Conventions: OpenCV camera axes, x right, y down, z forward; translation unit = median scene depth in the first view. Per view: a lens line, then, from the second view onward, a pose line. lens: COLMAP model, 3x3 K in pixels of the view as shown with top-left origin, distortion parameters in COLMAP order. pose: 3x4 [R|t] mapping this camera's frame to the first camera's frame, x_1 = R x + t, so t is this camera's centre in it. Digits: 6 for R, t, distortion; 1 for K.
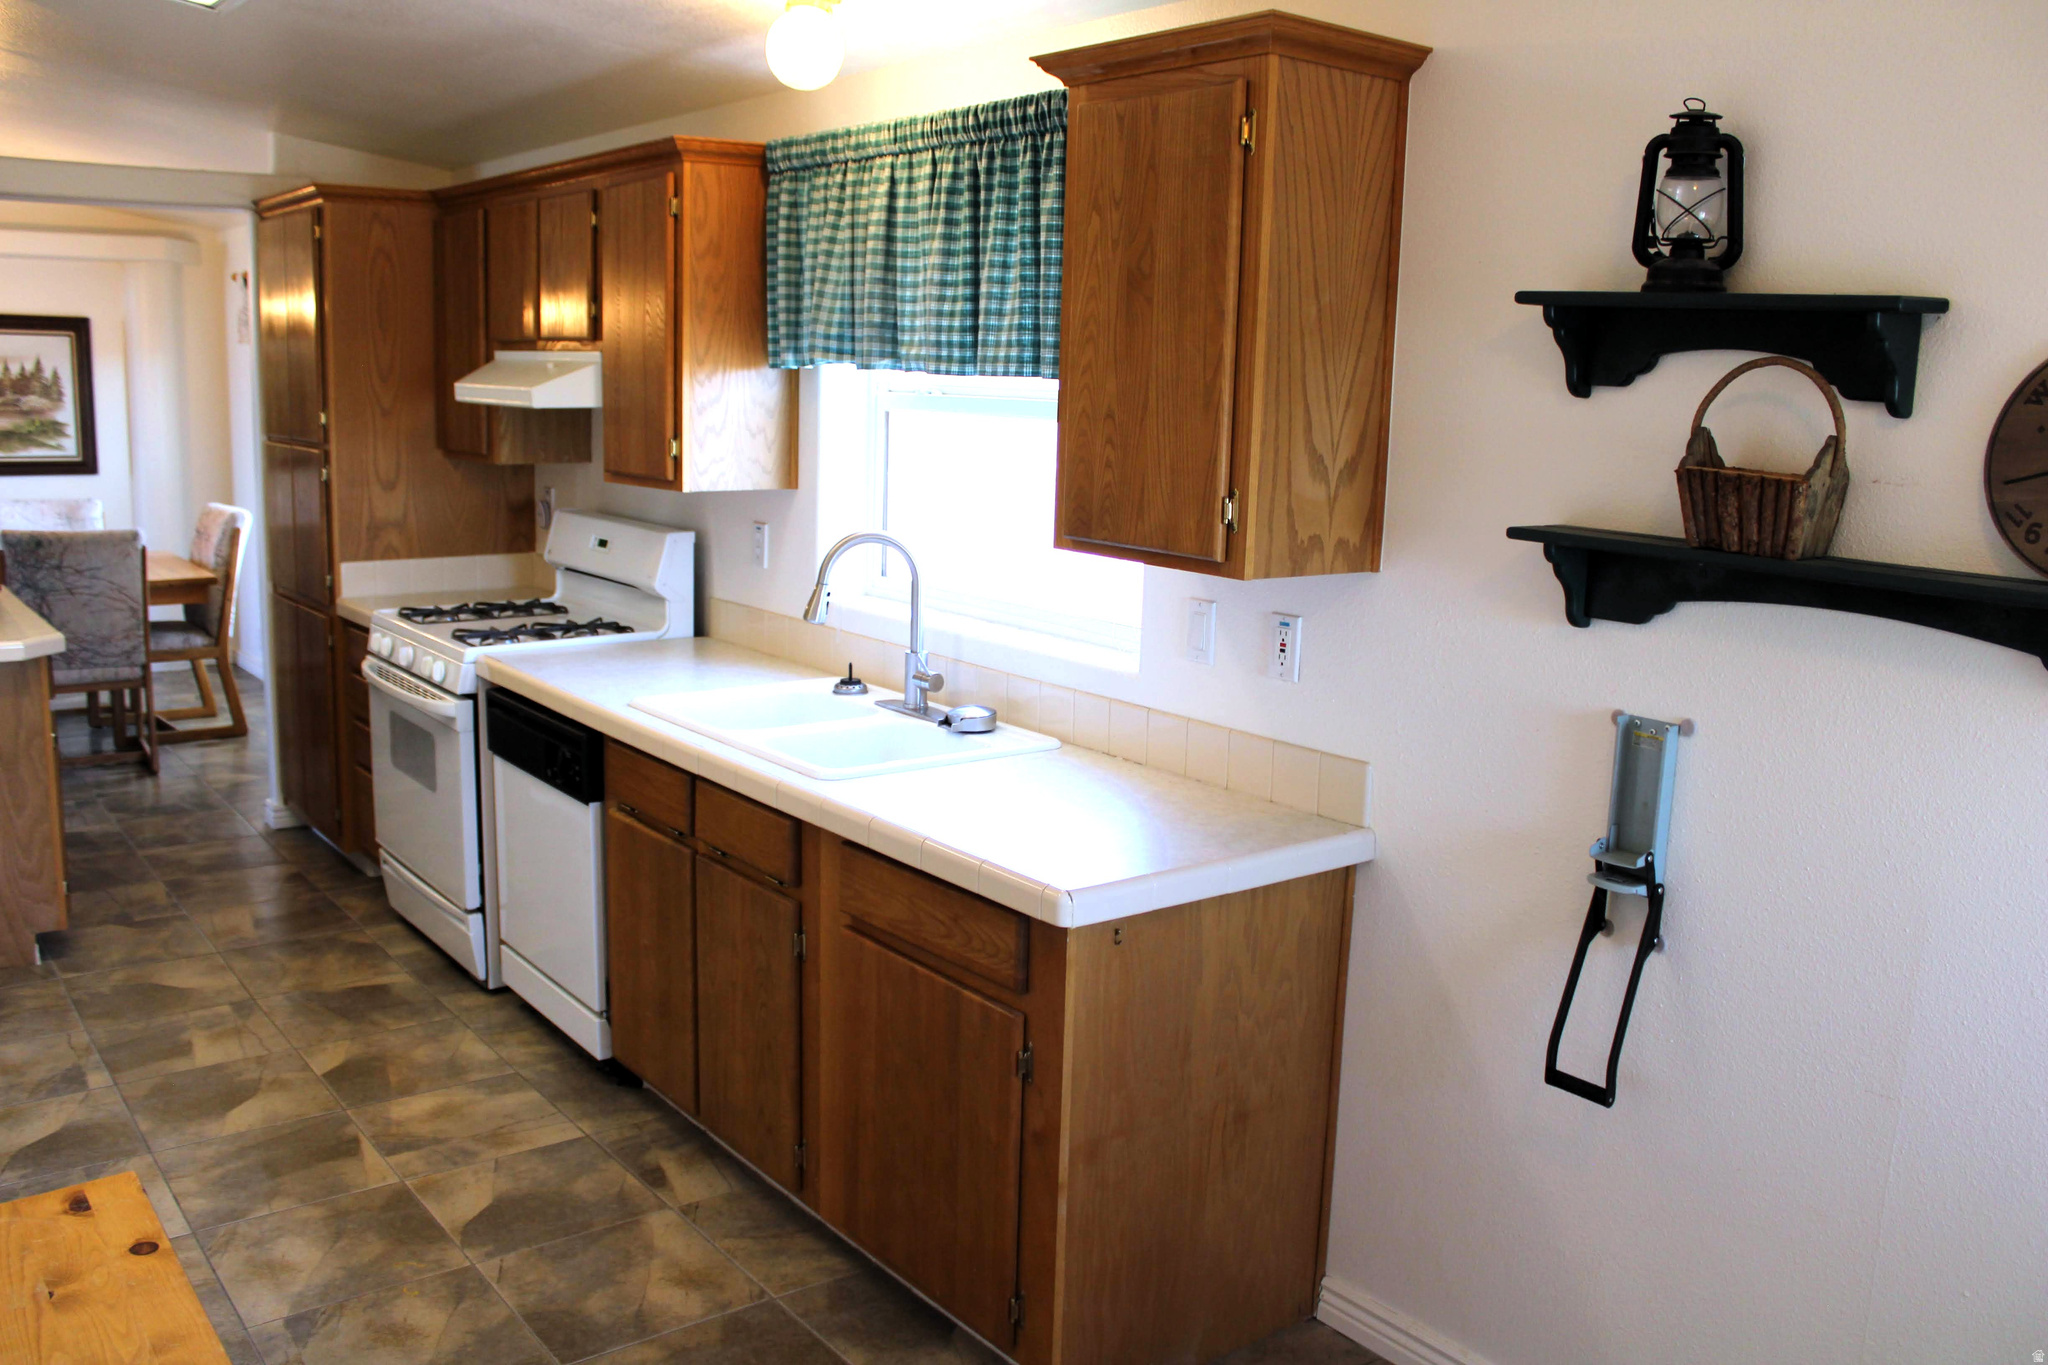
lens RADIAL K [[1725.0, 0, 1030.0], [0, 1725.0, 691.0], [0, 0, 1]] dist [-0.163365, 0.143678]
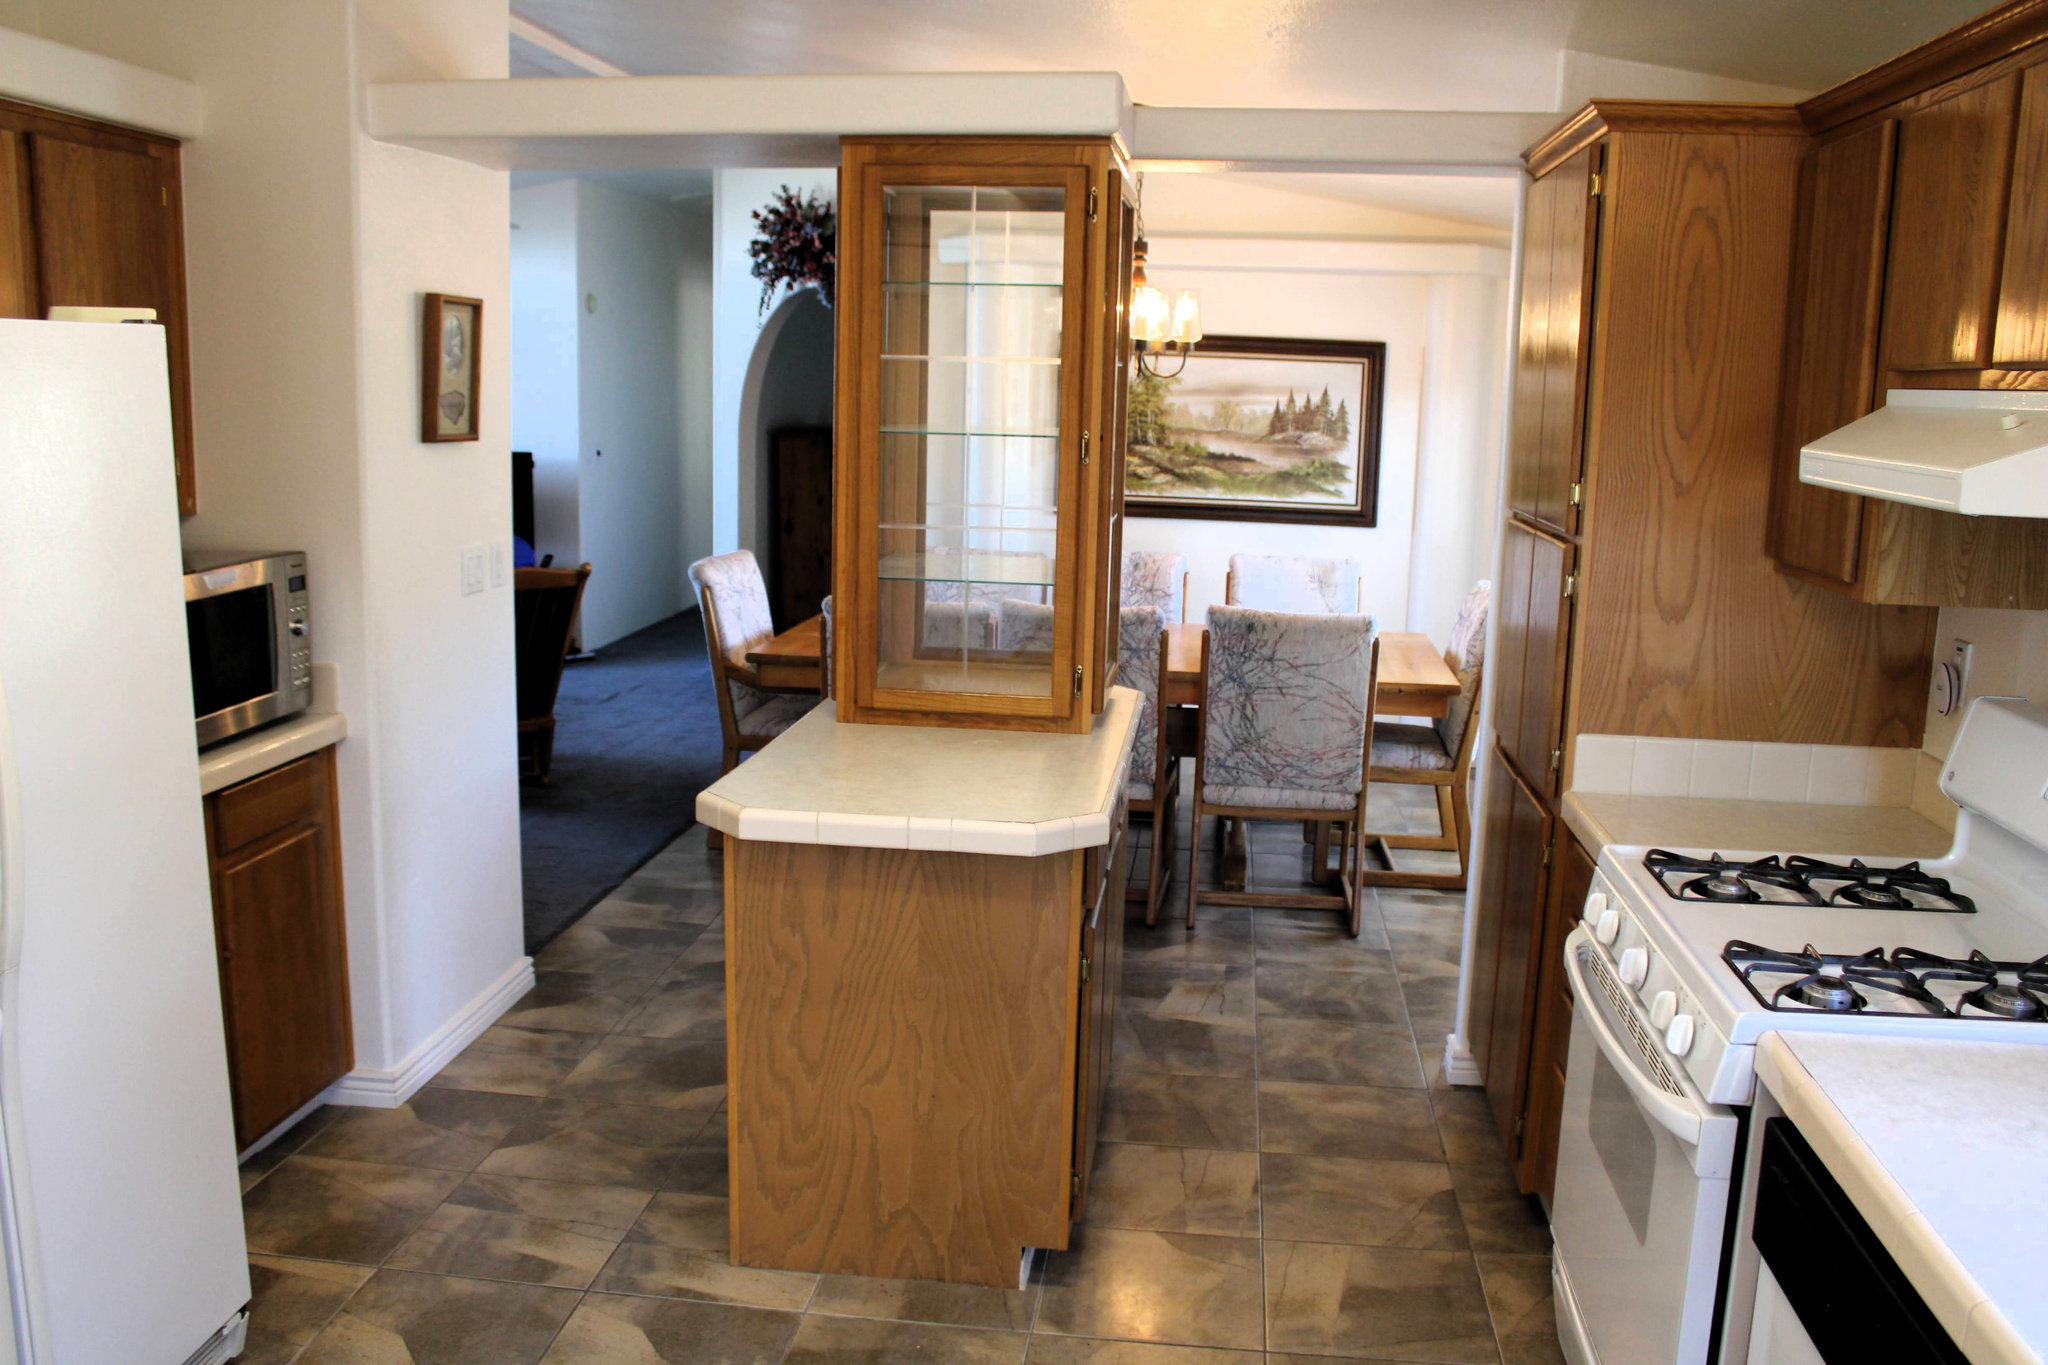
lens RADIAL K [[1725.0, 0, 1025.1], [0, 1725.0, 683.5], [0, 0, 1]] dist [-0.163365, 0.143678]
pose [[0.714356, 0.113267, -0.690554, -0.135674], [-0.133004, 0.990802, 0.024927, -0.084472], [0.687026, 0.074040, 0.722851, 0.431610]]
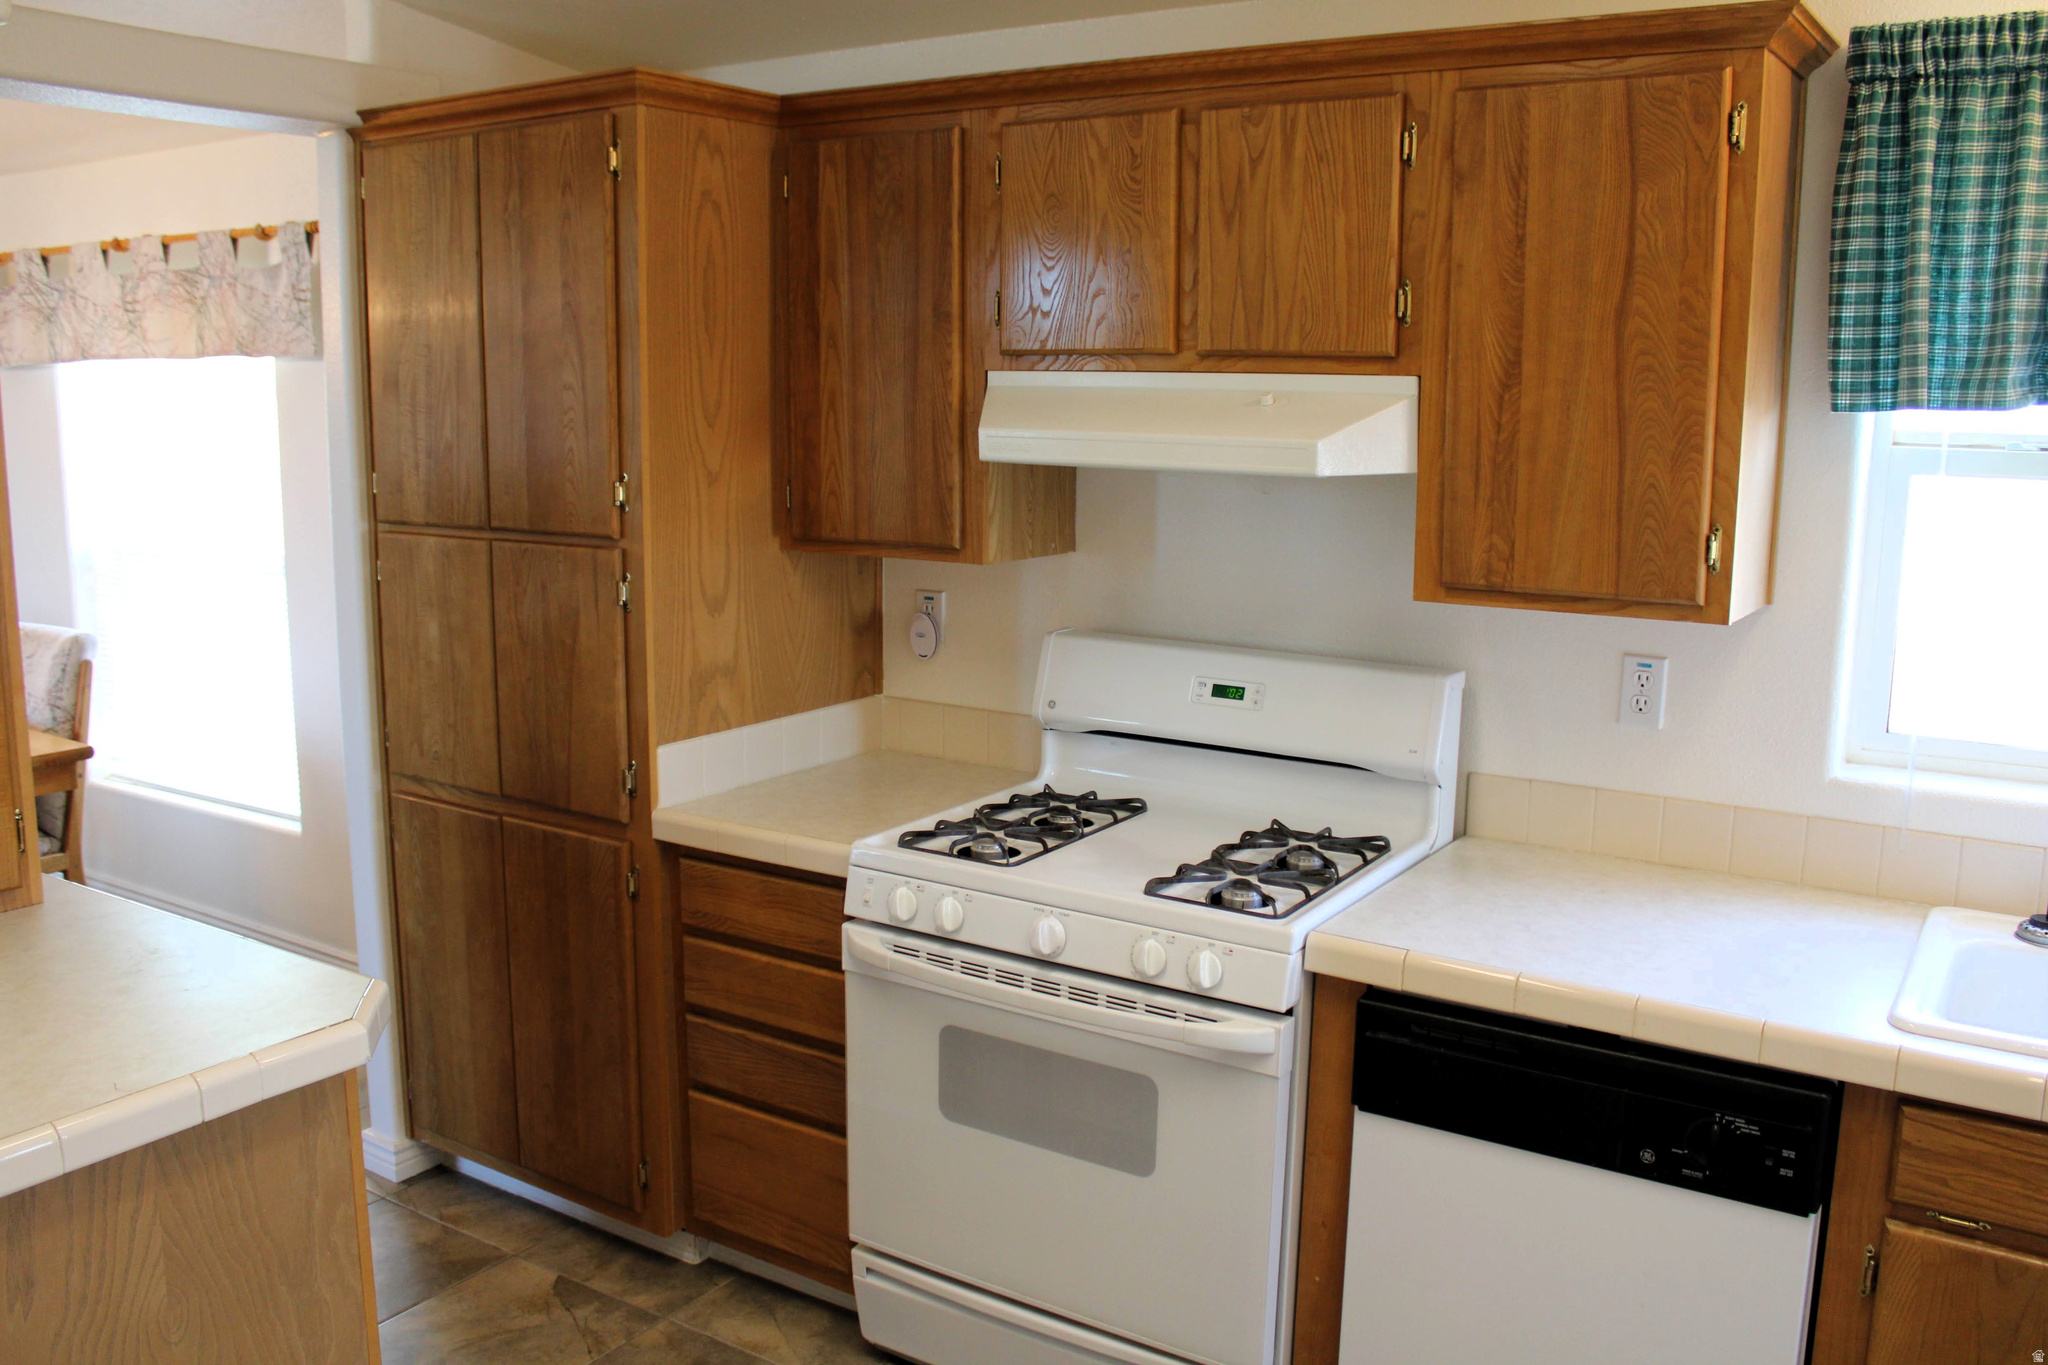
lens RADIAL K [[1725.0, 0, 1019.3], [0, 1725.0, 694.3], [0, 0, 1]] dist [-0.163365, 0.143678]
pose [[0.944942, -0.076504, 0.318171, -0.485364], [0.076274, 0.997000, 0.013201, -0.094066], [-0.318226, 0.011794, 0.947942, 0.423524]]
